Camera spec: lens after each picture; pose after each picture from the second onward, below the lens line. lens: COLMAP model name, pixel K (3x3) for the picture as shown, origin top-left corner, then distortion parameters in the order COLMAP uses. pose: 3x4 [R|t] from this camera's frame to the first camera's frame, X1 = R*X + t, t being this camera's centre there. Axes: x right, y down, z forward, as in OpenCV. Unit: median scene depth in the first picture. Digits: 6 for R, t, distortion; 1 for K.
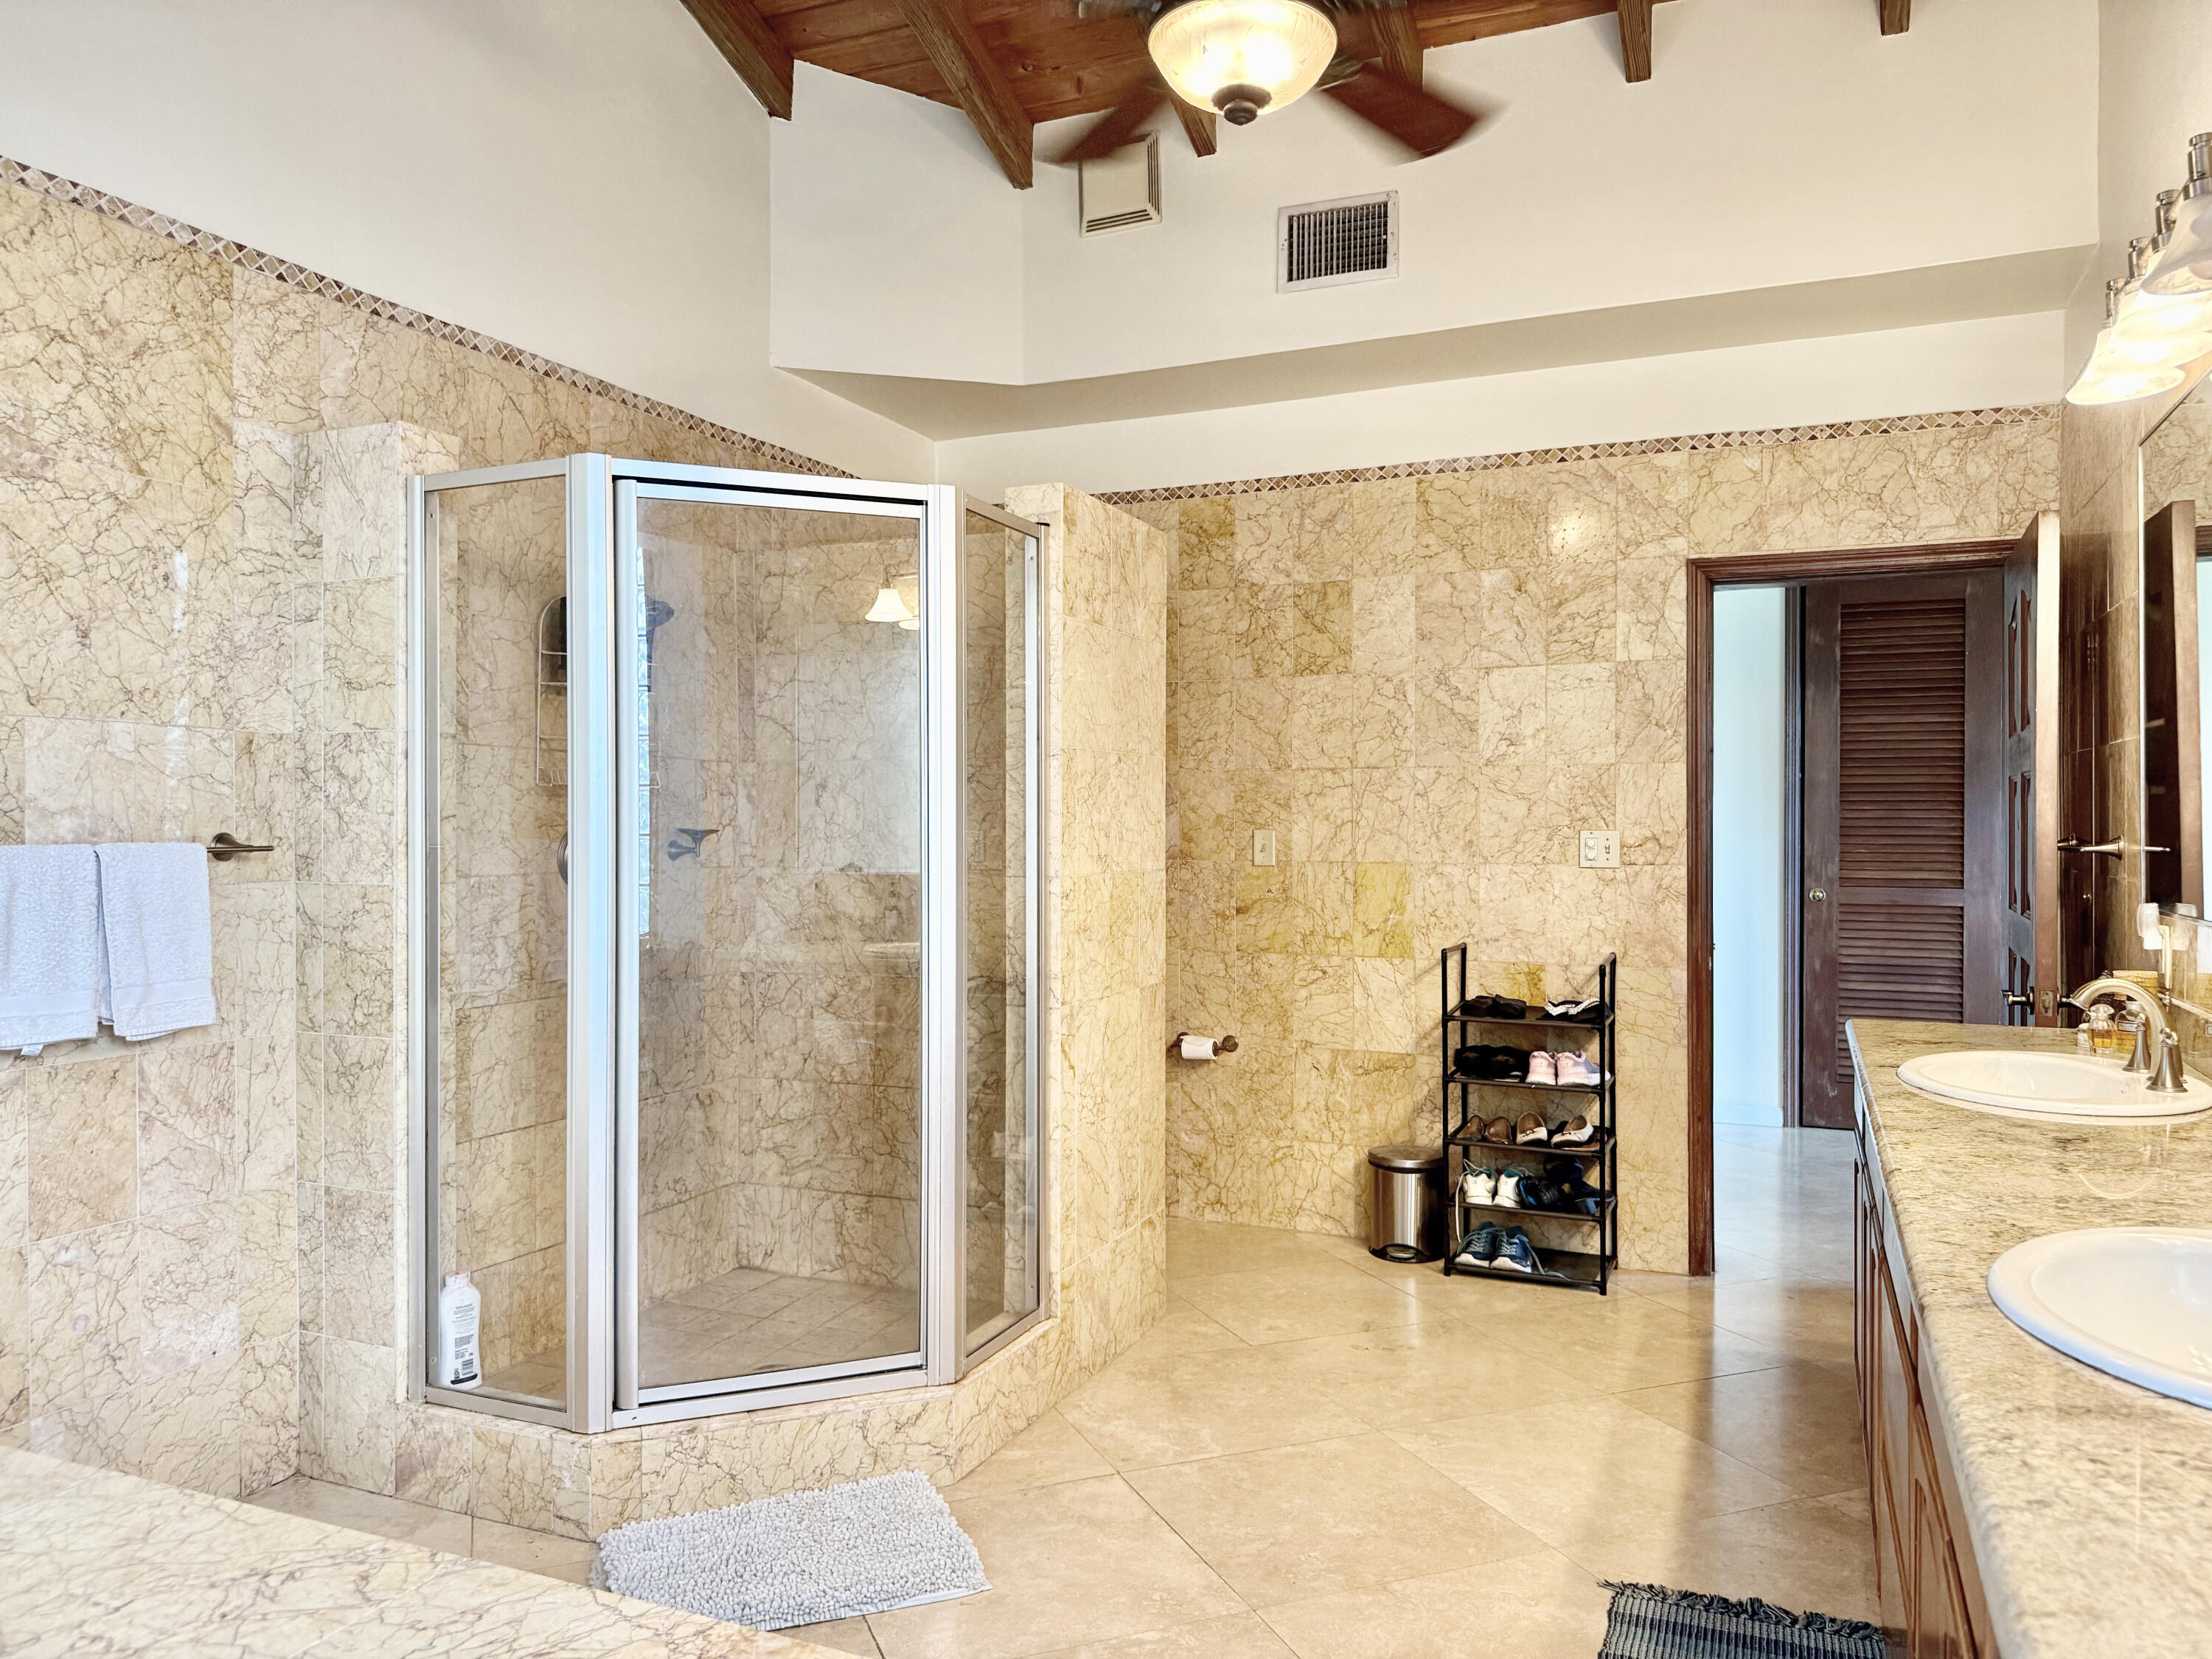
lens RADIAL K [[1574.2, 0, 1104.8], [0, 1574.2, 829.3], [0, 0, 1]] dist [0.040356, -0.052376]
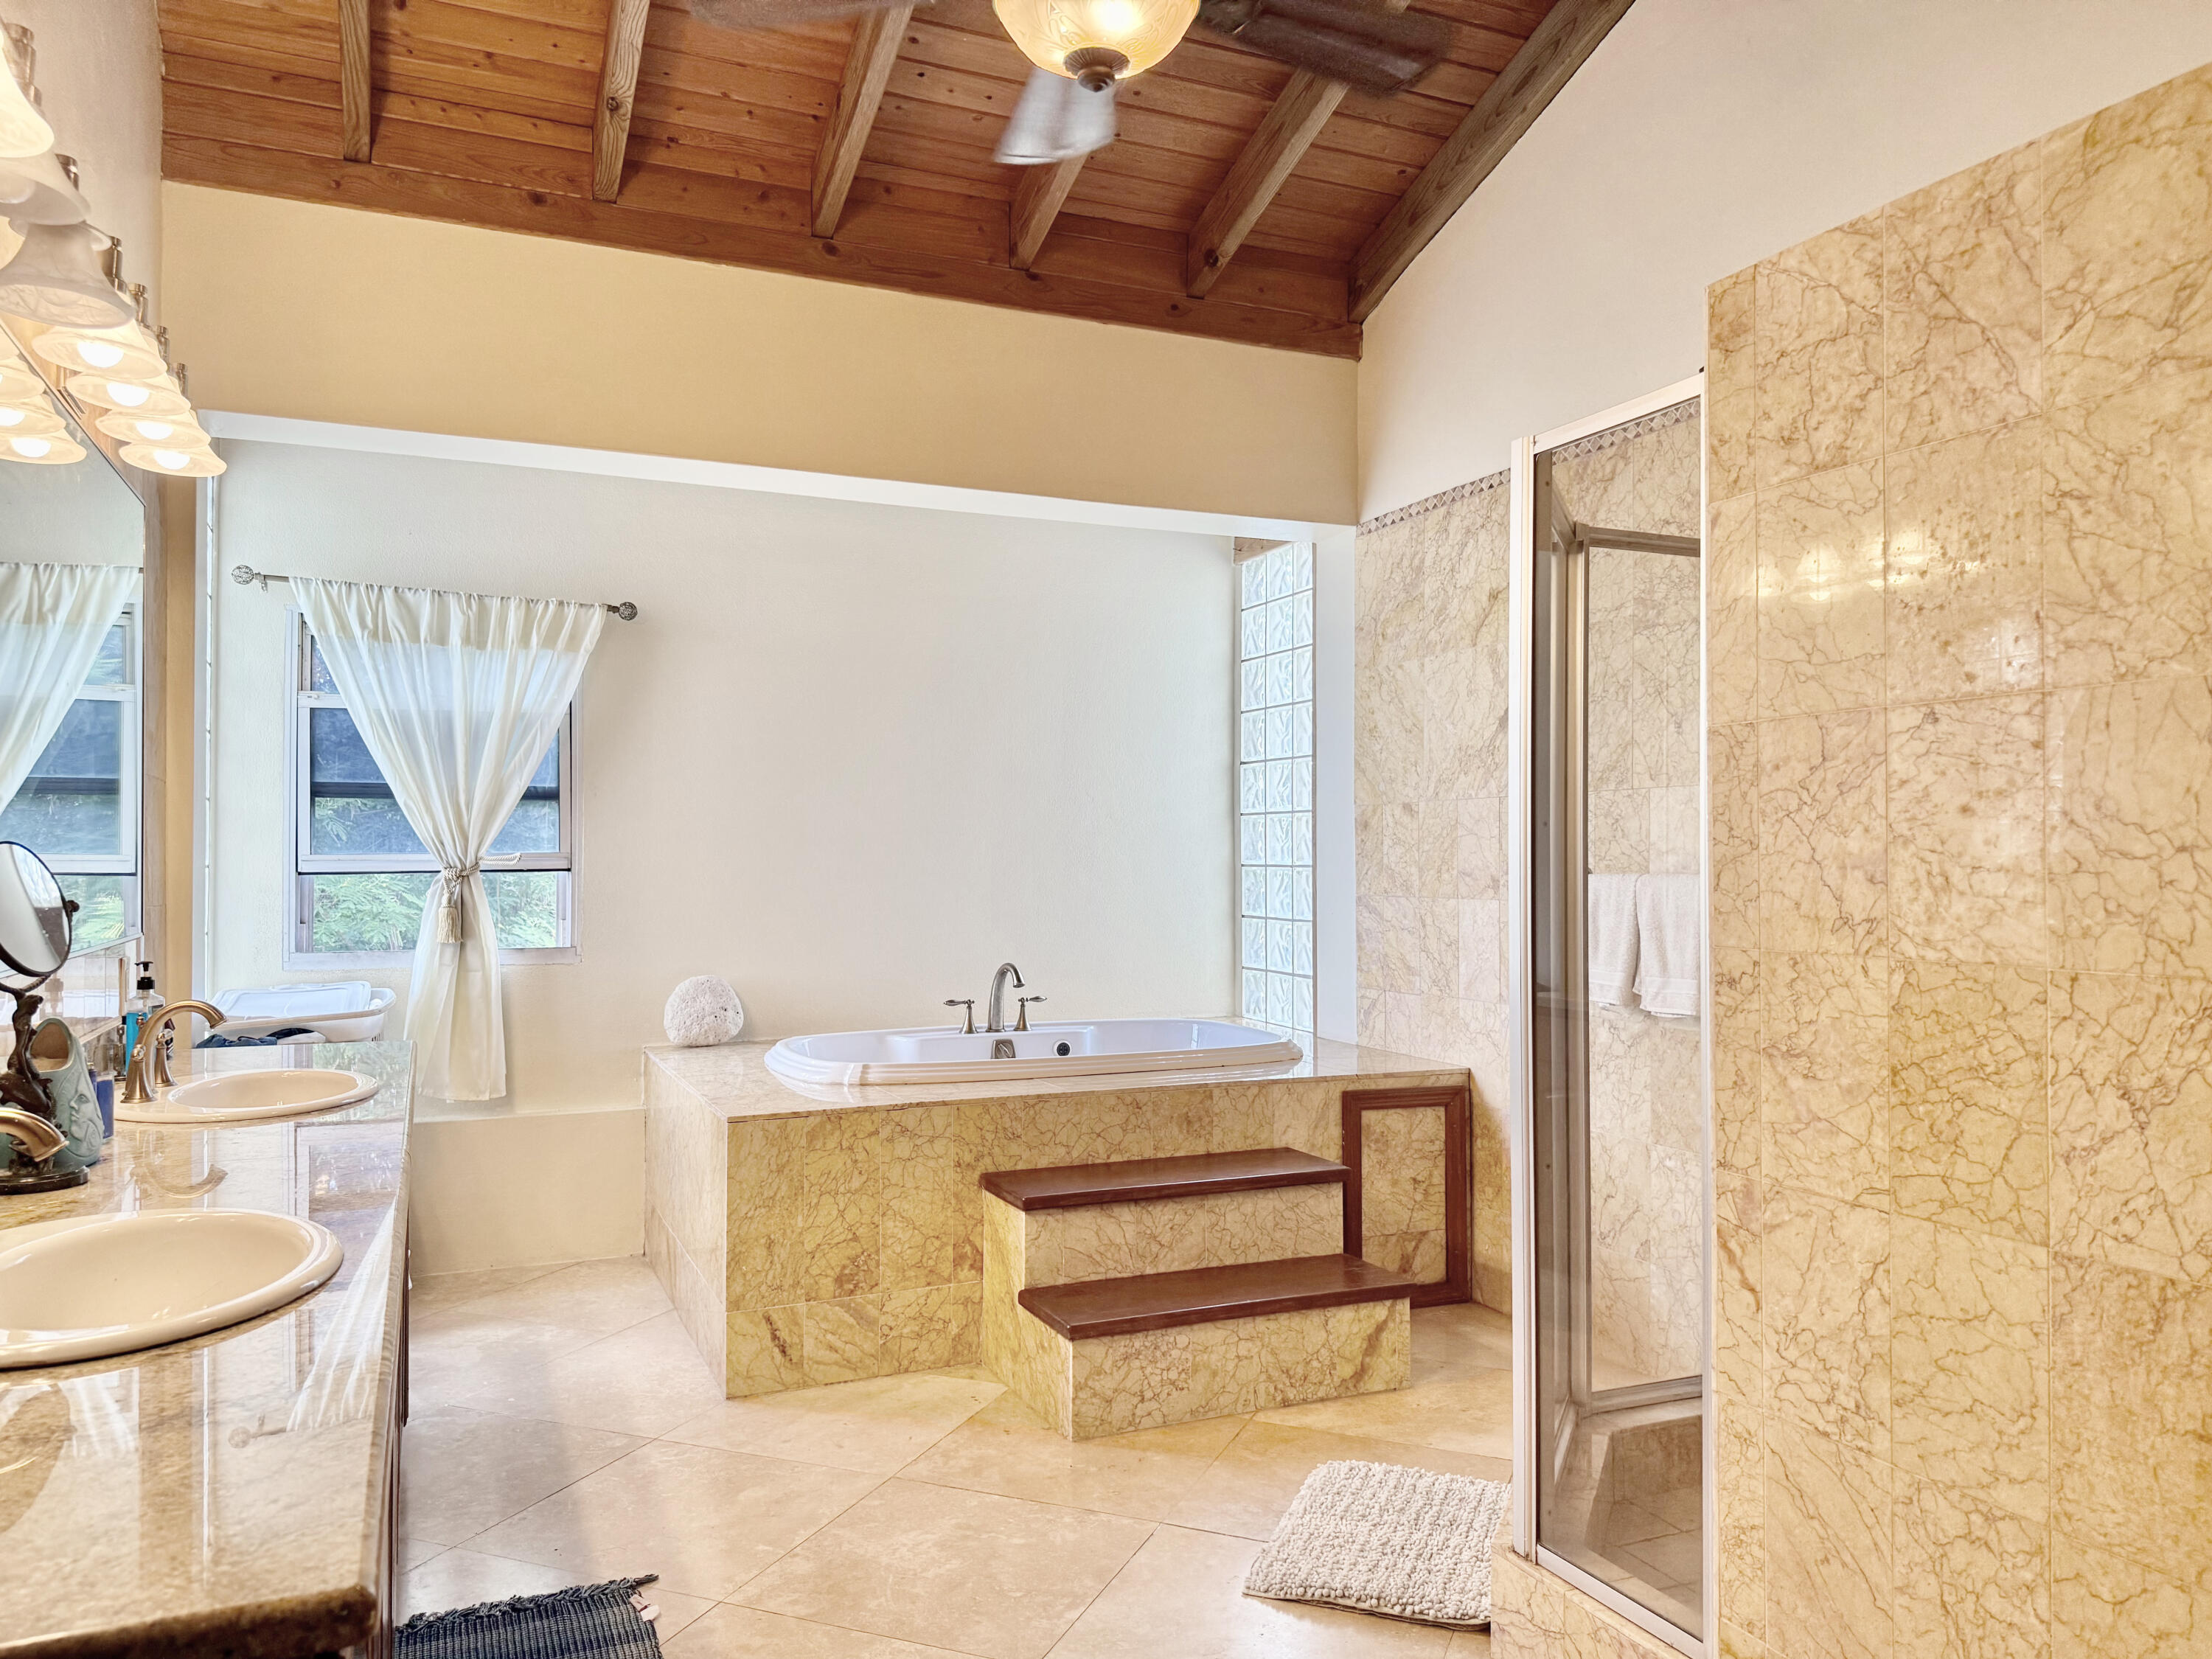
lens RADIAL K [[1574.2, 0, 1105.1], [0, 1574.2, 837.5], [0, 0, 1]] dist [0.040356, -0.052376]
pose [[-0.681041, -0.010405, -0.732171, 0.749706], [-0.002787, 0.999929, -0.011618, -0.005937], [0.732240, -0.005872, -0.681021, 1.625053]]
